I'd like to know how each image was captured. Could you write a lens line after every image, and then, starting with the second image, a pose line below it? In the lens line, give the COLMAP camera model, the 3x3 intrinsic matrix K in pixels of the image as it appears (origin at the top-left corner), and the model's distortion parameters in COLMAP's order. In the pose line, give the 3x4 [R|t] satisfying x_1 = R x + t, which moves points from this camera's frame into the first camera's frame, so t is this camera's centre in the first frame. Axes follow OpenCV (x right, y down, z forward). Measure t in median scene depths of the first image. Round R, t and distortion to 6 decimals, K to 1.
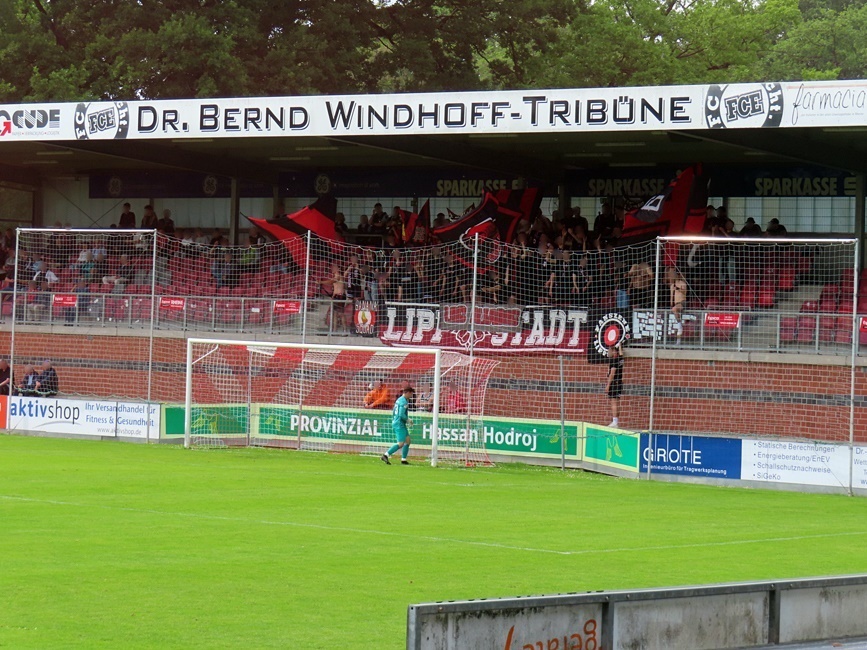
lens RADIAL K [[3052.6, 0, 438.7], [0, 3052.6, 326.9], [0, 0, 1]] dist [0.057053, 0.000000]
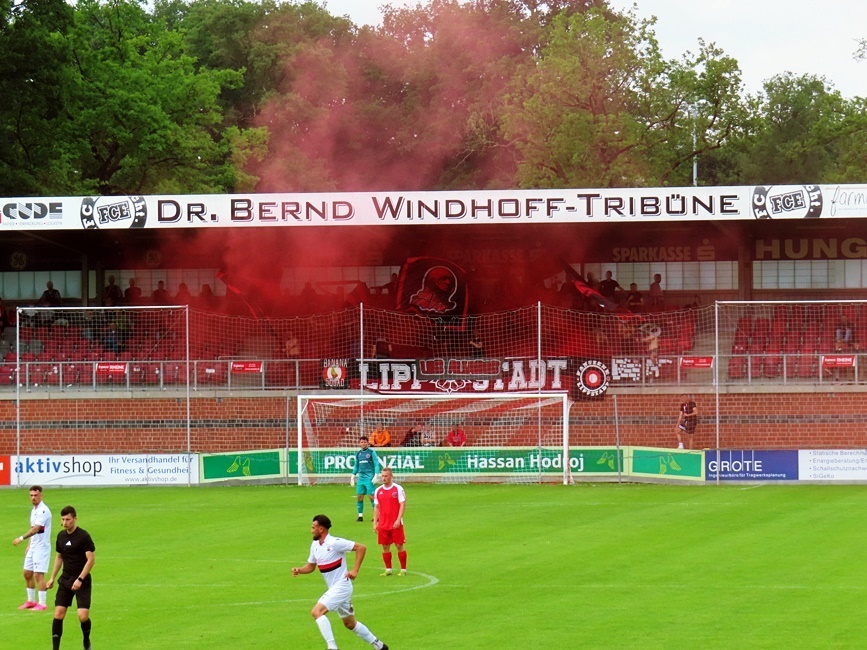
lens RADIAL K [[4165.8, 0, 405.4], [0, 4165.8, 354.9], [0, 0, 1]] dist [0.103136, 0.000000]
pose [[0.865129, -0.039834, 0.499965, -0.867218], [0.039240, 0.999161, 0.011706, -0.029888], [-0.500012, 0.009491, 0.865966, -0.451767]]
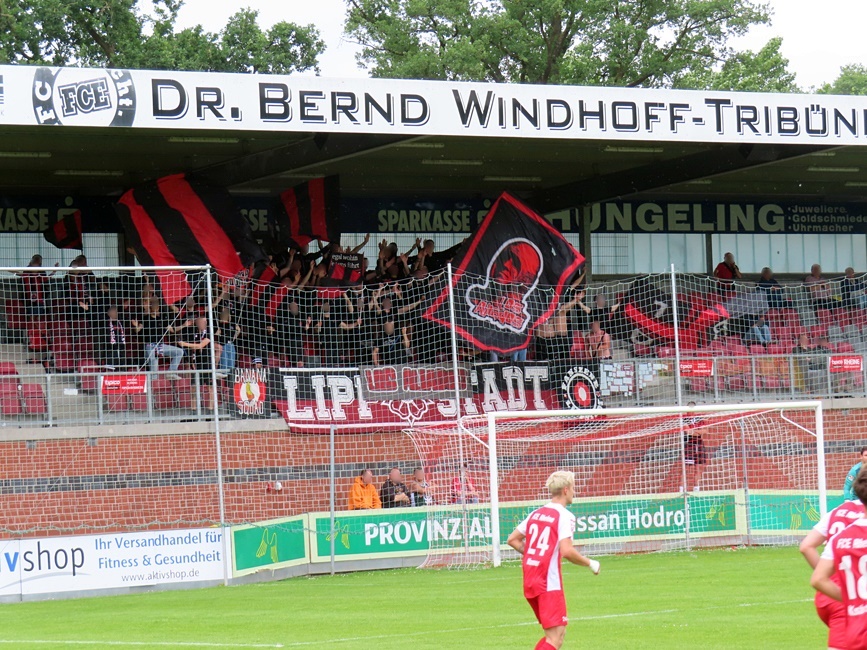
lens RADIAL K [[3799.7, 0, 427.0], [0, 3799.7, 351.5], [0, 0, 1]] dist [0.058490, 0.000000]
pose [[0.189755, -0.012465, 0.981752, -0.947601], [0.055323, 0.998467, 0.001985, -0.012798], [-0.980272, 0.053937, 0.190154, 0.841326]]
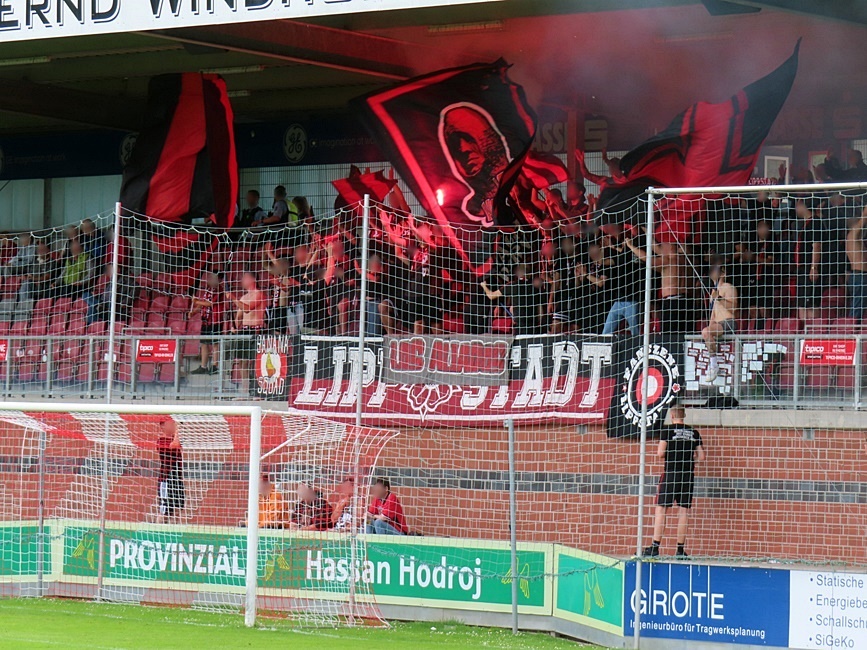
lens RADIAL K [[4598.3, 0, 427.2], [0, 4598.3, 293.3], [0, 0, 1]] dist [0.092420, 0.000000]
pose [[0.986155, -0.012834, -0.165328, 0.151304], [0.006399, 0.999203, -0.039394, 0.018039], [0.165702, 0.037791, 0.985452, 0.192925]]
